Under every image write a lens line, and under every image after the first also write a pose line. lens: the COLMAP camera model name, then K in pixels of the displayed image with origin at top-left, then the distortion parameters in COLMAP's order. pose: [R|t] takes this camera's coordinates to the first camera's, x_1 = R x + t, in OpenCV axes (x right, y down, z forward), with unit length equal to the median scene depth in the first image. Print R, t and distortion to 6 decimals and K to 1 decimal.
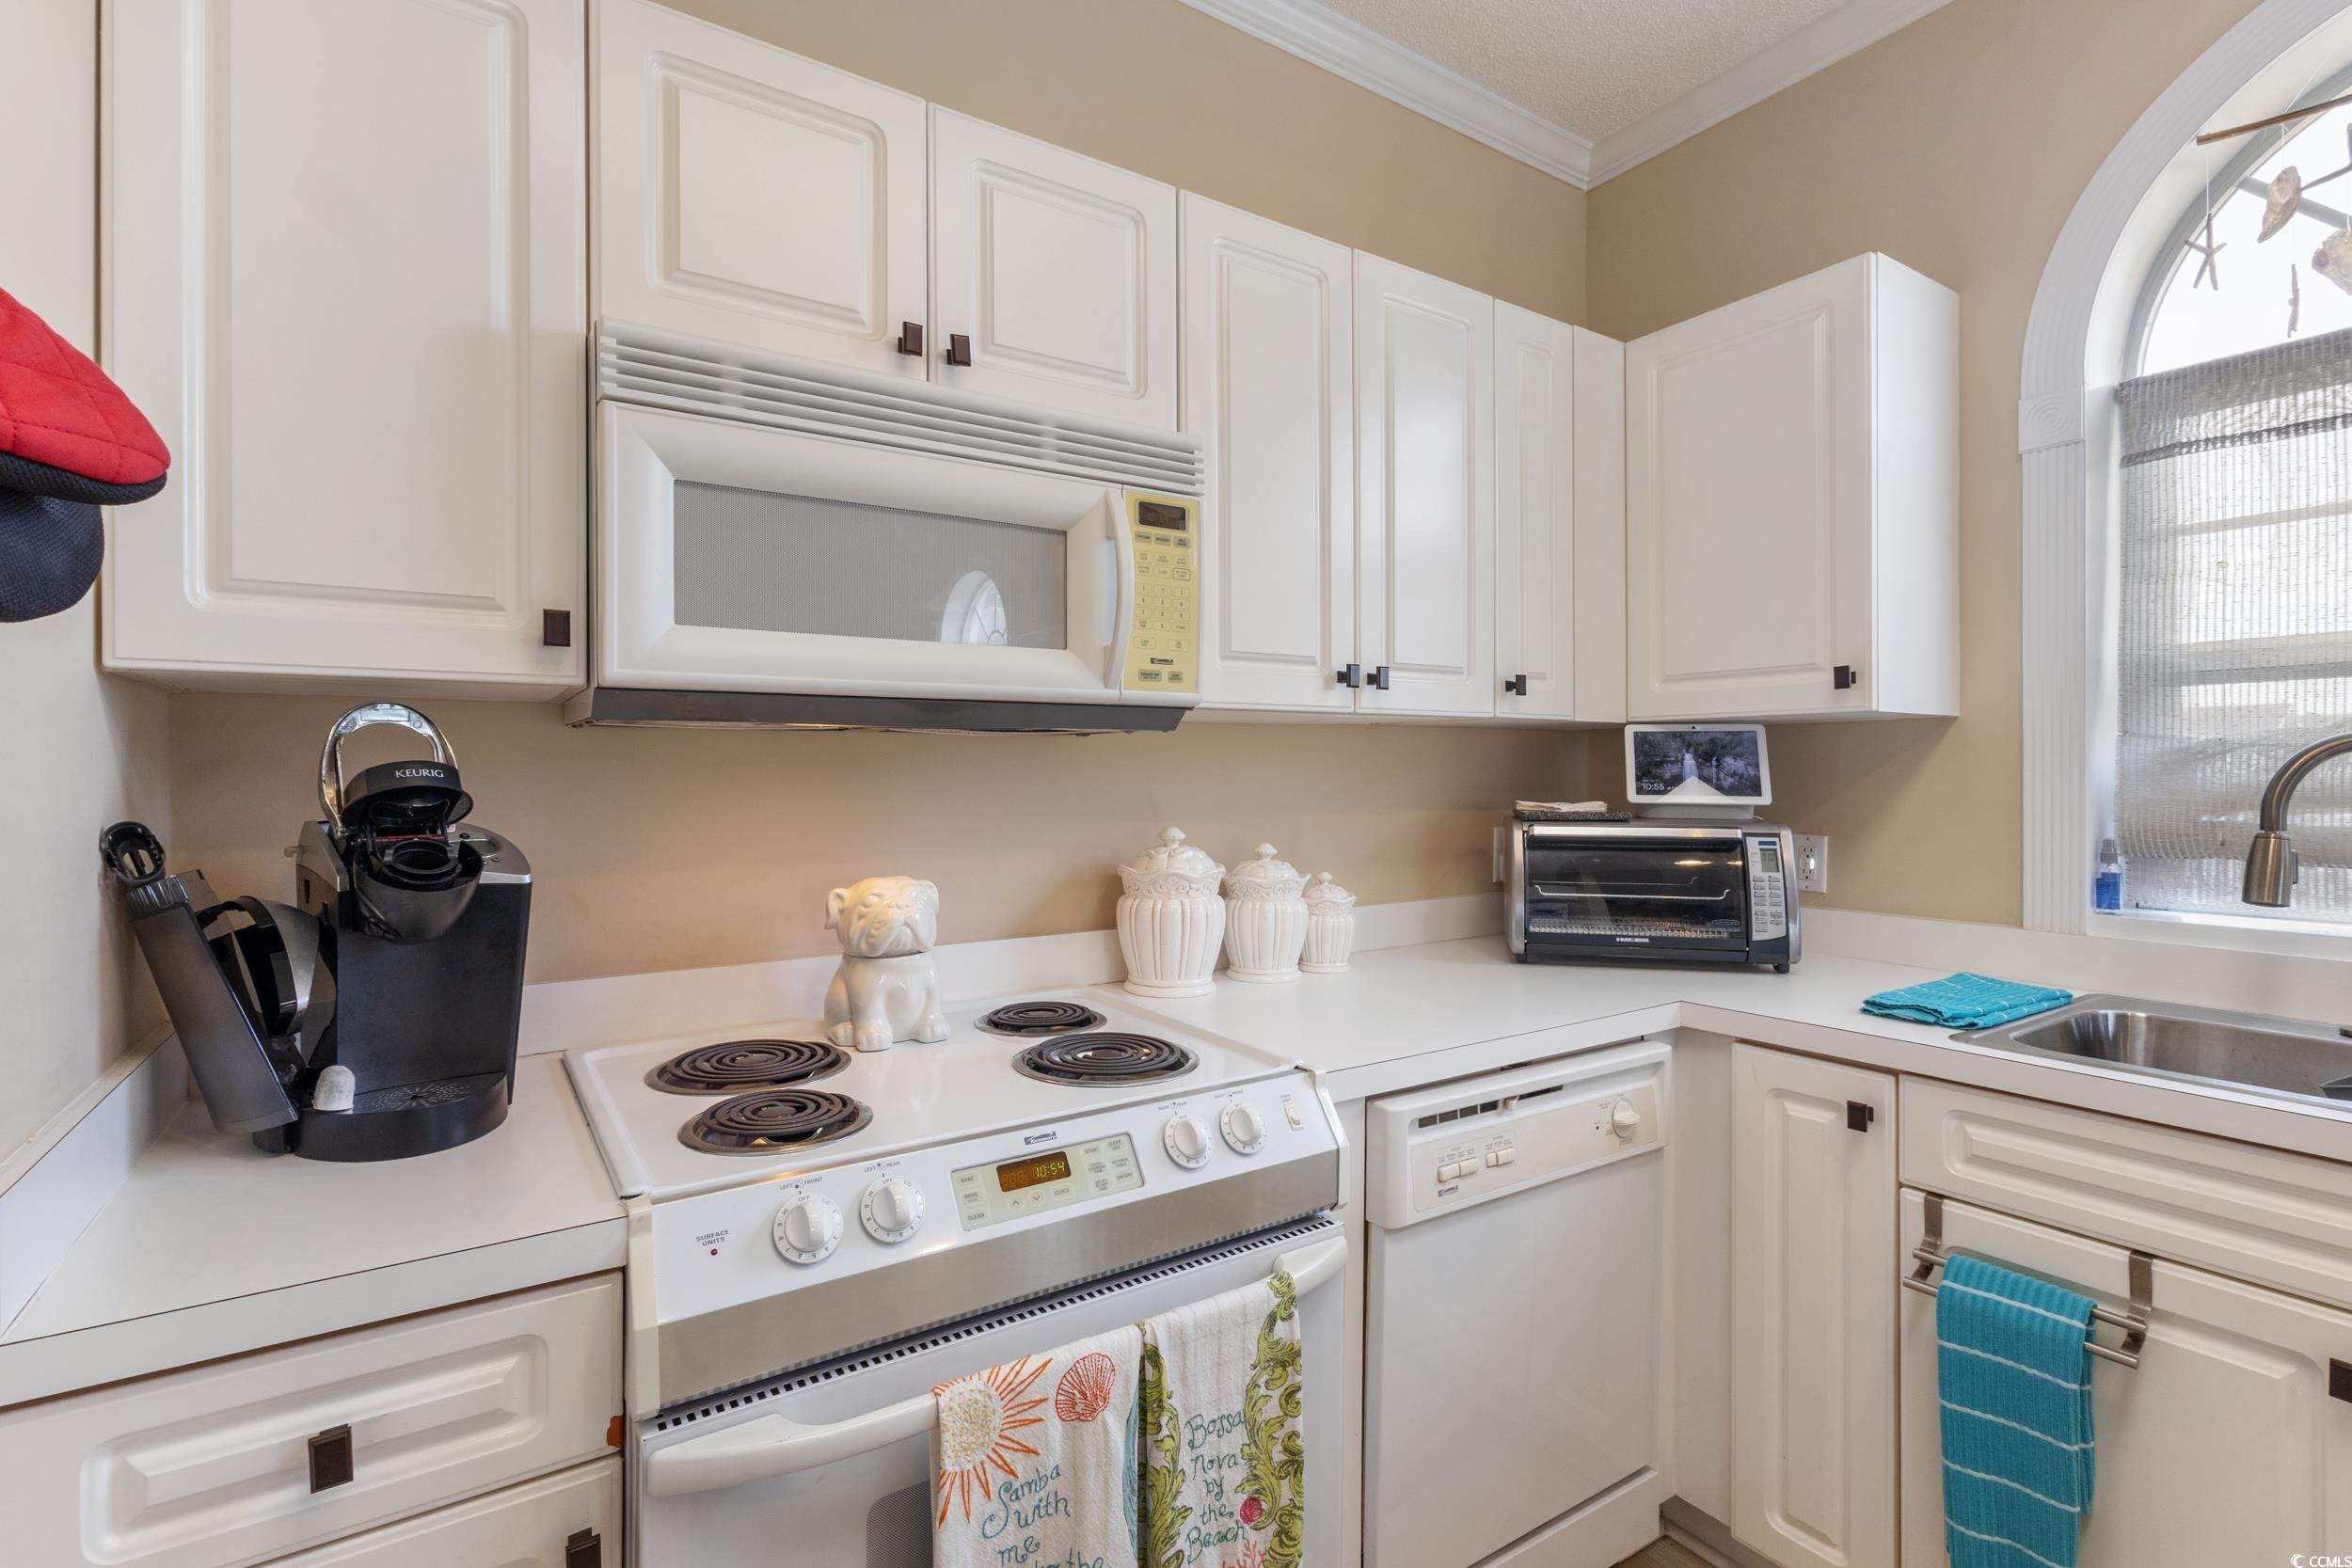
lens RADIAL K [[1088.9, 0, 1171.9], [0, 1088.9, 769.3], [0, 0, 1]] dist [0.002716, 0.001576]
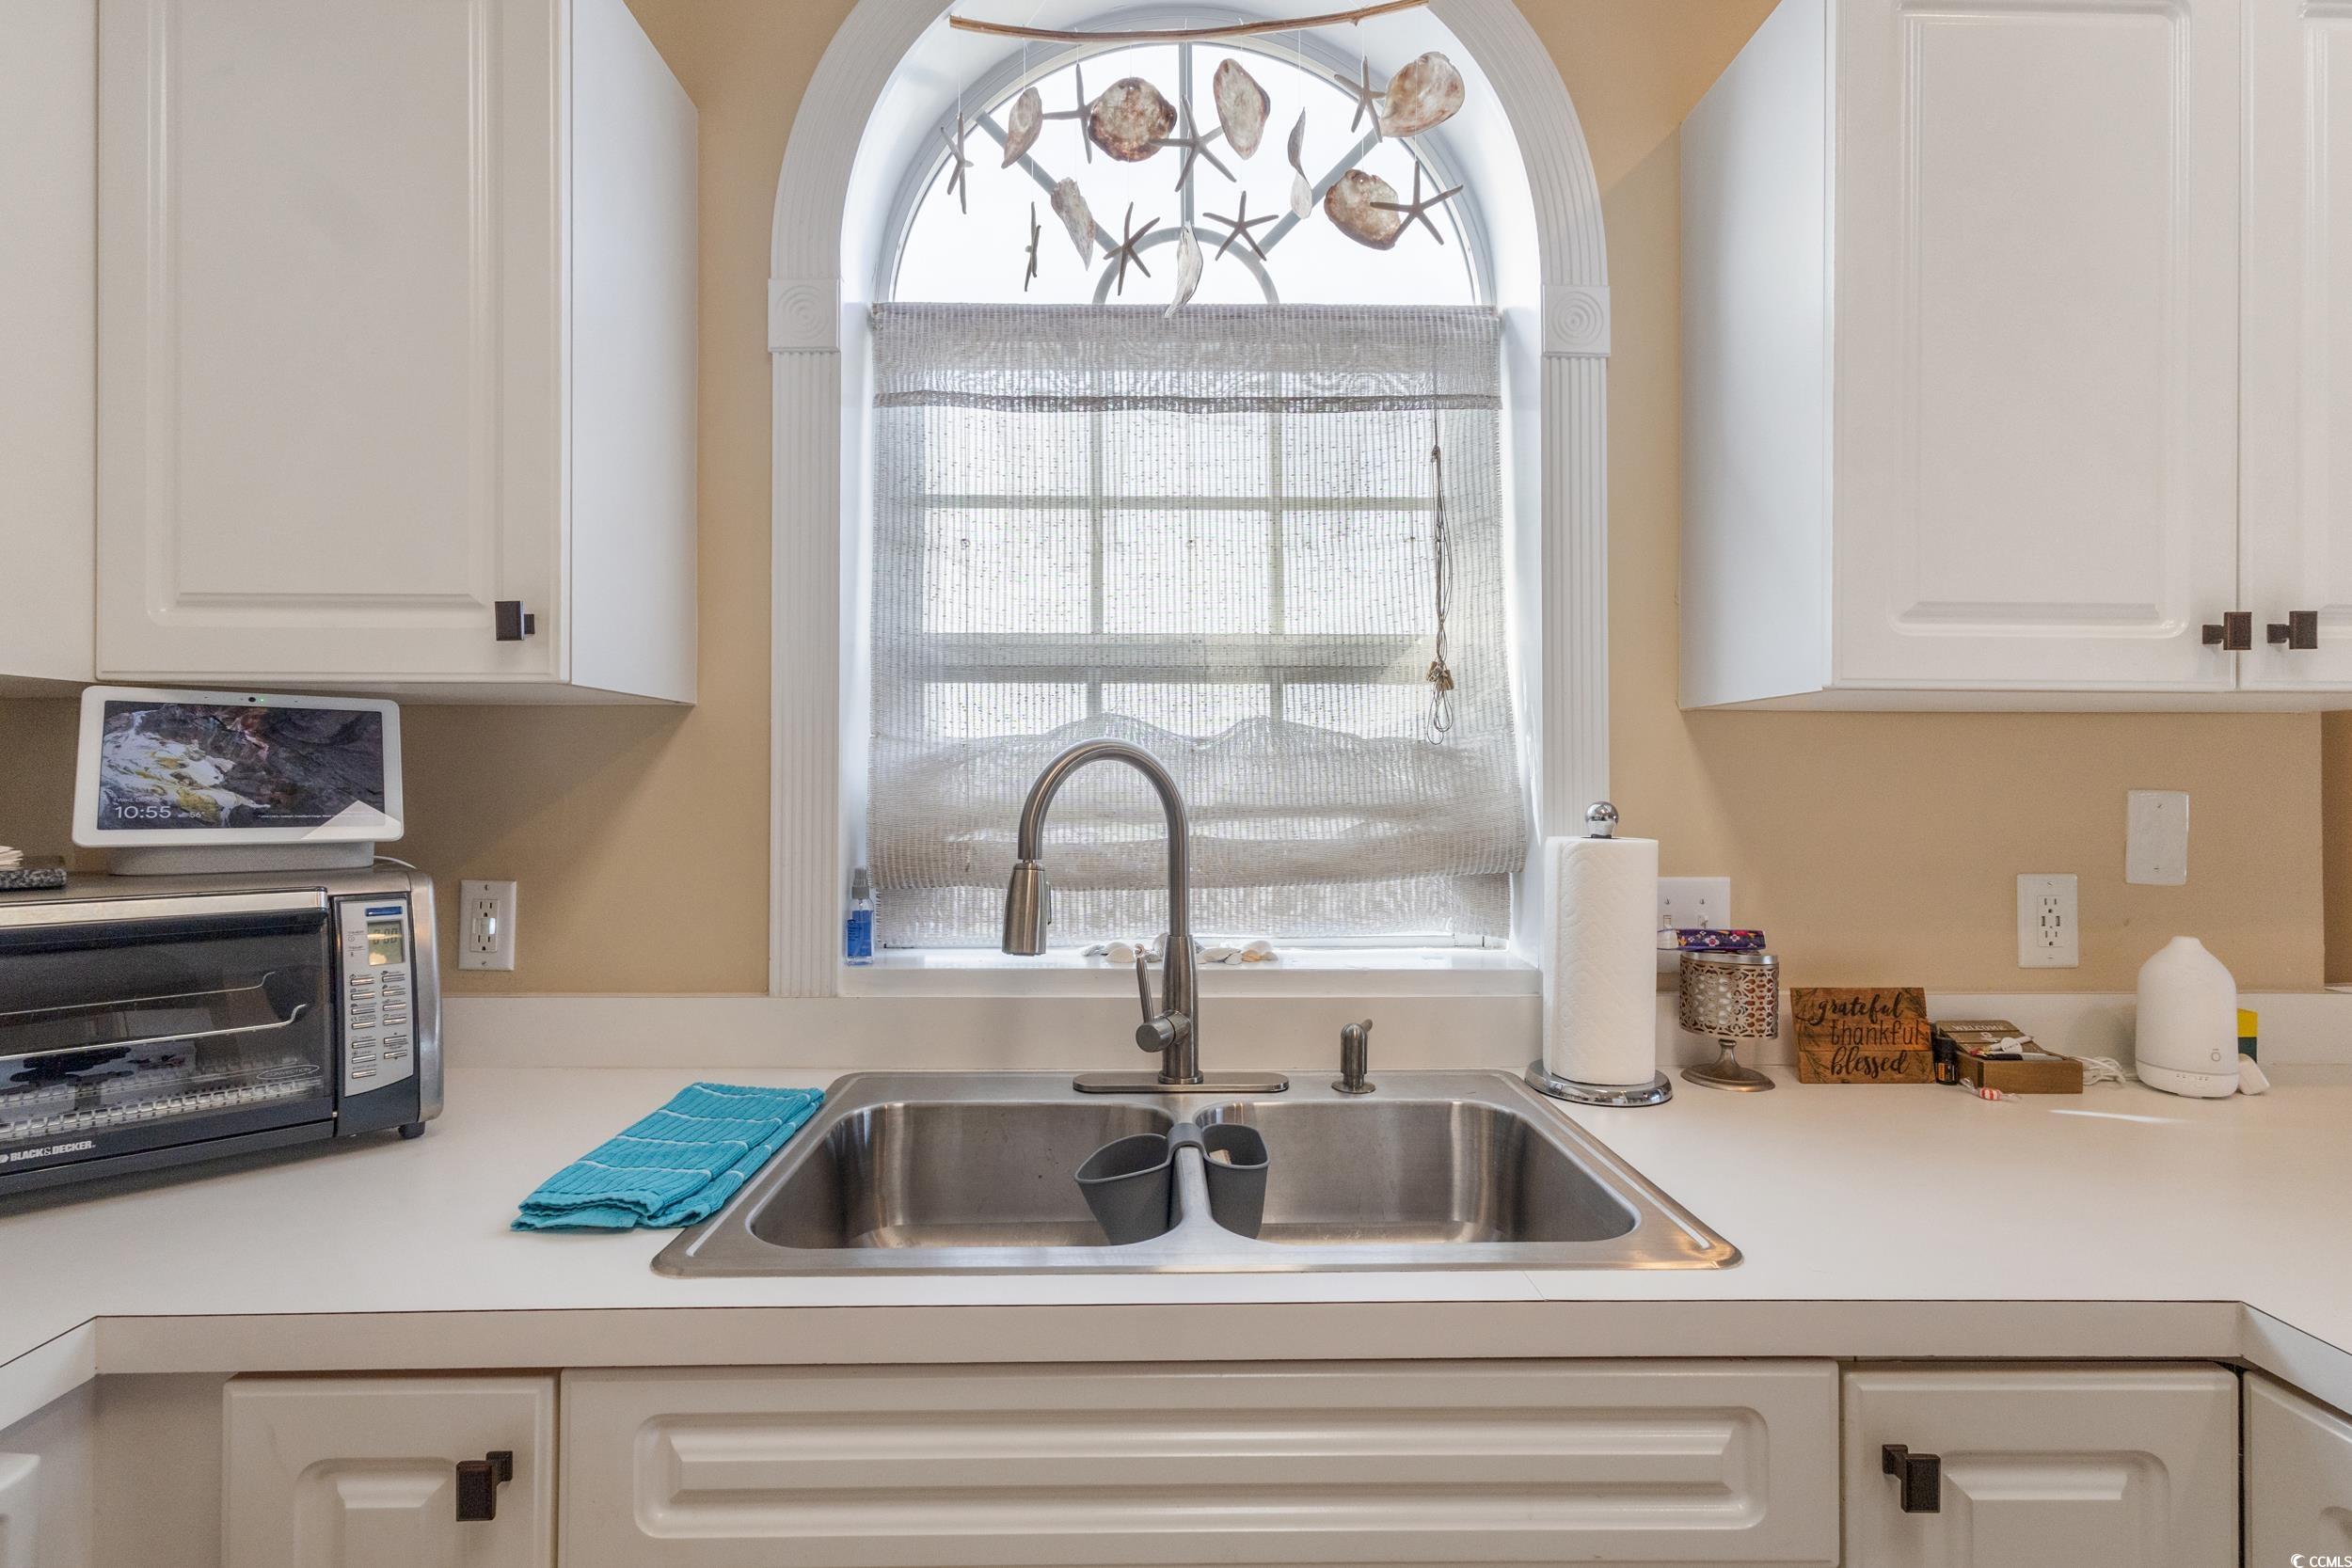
lens RADIAL K [[1088.9, 0, 1172.4], [0, 1088.9, 775.3], [0, 0, 1]] dist [0.002716, 0.001576]
pose [[0.531194, 0.005042, 0.847235, 0.347017], [-0.007334, 0.999972, -0.001353, -0.004483], [-0.847219, -0.005494, 0.531216, 0.438301]]
